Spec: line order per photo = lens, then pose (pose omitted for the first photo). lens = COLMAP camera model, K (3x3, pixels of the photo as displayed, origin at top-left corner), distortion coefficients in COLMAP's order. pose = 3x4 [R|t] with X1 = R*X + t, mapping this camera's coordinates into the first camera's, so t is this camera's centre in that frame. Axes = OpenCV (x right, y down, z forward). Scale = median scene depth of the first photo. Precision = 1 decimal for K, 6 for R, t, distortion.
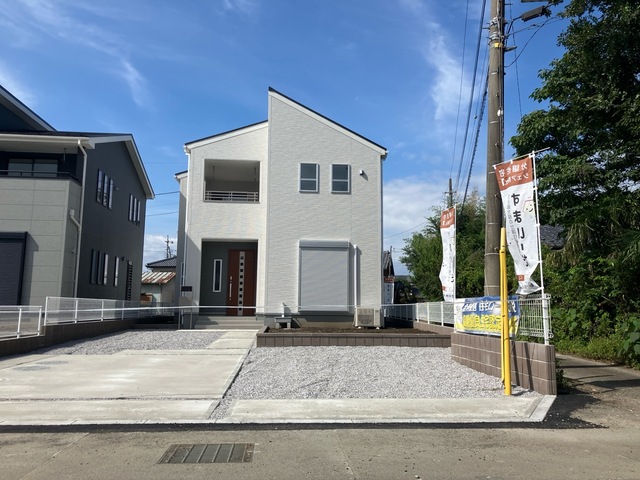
lens RADIAL K [[528.3, 0, 320.0], [0, 528.3, 240.0], [0, 0, 1]] dist [0.102973, 0.001521]
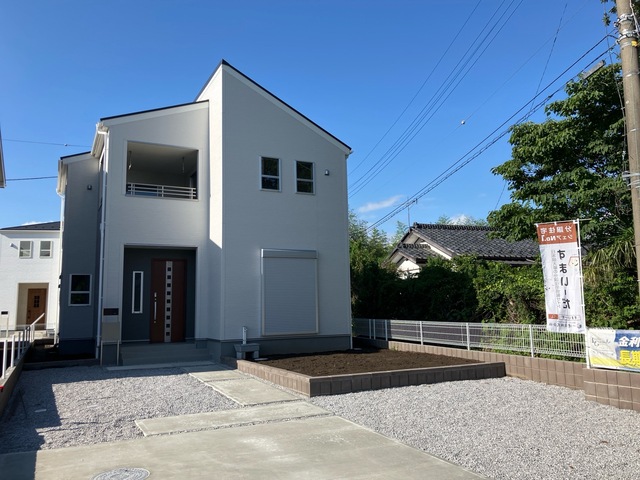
lens RADIAL K [[523.2, 0, 318.3], [0, 523.2, 234.8], [0, 0, 1]] dist [0.009808, -0.001251]
pose [[0.927683, 0.023138, 0.372652, -0.253696], [-0.018632, 0.999703, -0.015691, -0.010646], [-0.372905, 0.007613, 0.927838, 0.204050]]
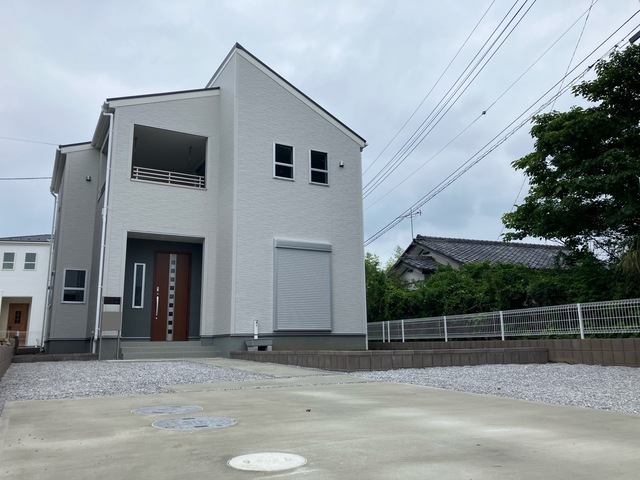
lens RADIAL K [[523.2, 0, 318.3], [0, 523.2, 234.8], [0, 0, 1]] dist [0.009808, -0.001251]
pose [[0.914351, 0.060668, 0.400352, -0.279363], [-0.028253, 0.995861, -0.086383, 0.057194], [-0.403936, 0.067674, 0.912281, 0.266687]]
